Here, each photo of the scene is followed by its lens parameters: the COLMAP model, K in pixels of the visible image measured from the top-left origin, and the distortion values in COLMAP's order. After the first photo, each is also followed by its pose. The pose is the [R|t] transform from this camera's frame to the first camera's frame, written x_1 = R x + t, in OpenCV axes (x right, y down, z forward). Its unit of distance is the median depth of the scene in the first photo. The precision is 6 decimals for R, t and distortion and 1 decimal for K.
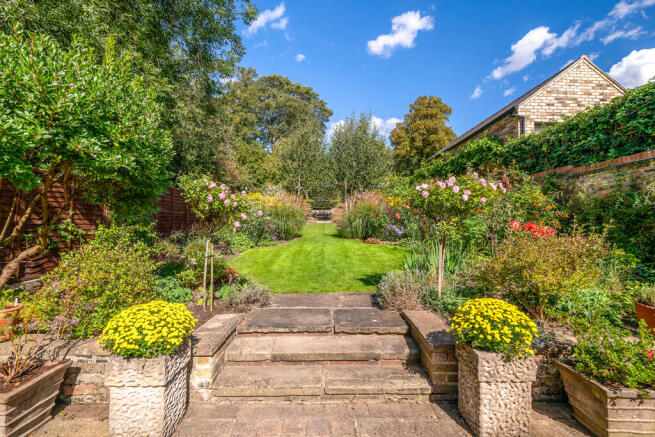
lens RADIAL K [[291.3, 0, 327.5], [0, 291.3, 218.5], [0, 0, 1]] dist [-0.000809, 0.000102]
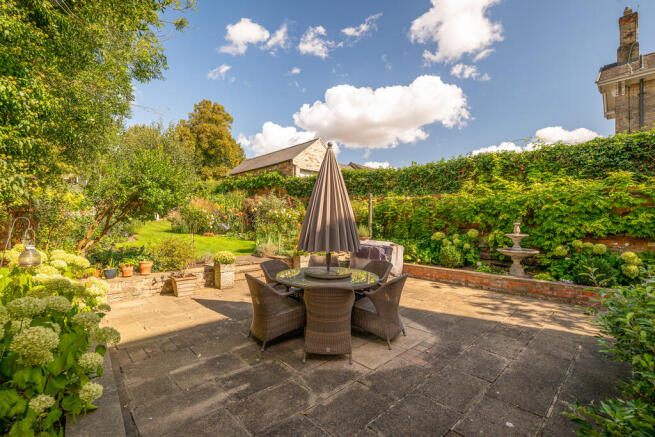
lens RADIAL K [[291.3, 0, 327.5], [0, 291.3, 218.5], [0, 0, 1]] dist [-0.000809, 0.000102]
pose [[0.731043, -0.000790, 0.682331, -0.145130], [-0.013073, 0.999800, 0.015164, -0.011507], [-0.682206, -0.020006, 0.730886, -0.165994]]
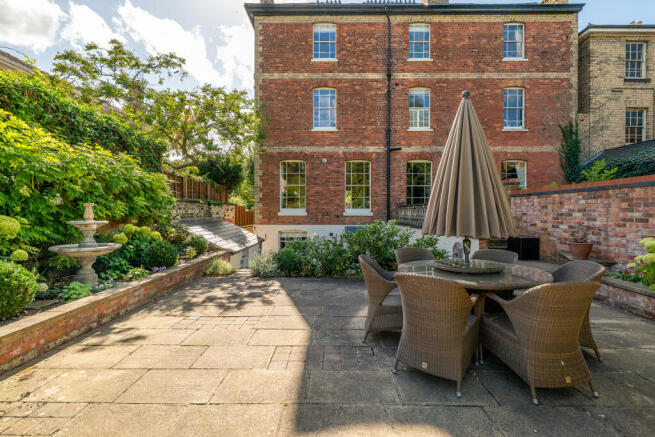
lens RADIAL K [[291.3, 0, 327.5], [0, 291.3, 218.5], [0, 0, 1]] dist [-0.000809, 0.000102]
pose [[-0.999544, -0.004148, 0.029893, 0.011388], [-0.004072, 0.999988, 0.002592, 0.000568], [-0.029904, 0.002470, -0.999550, 0.061714]]
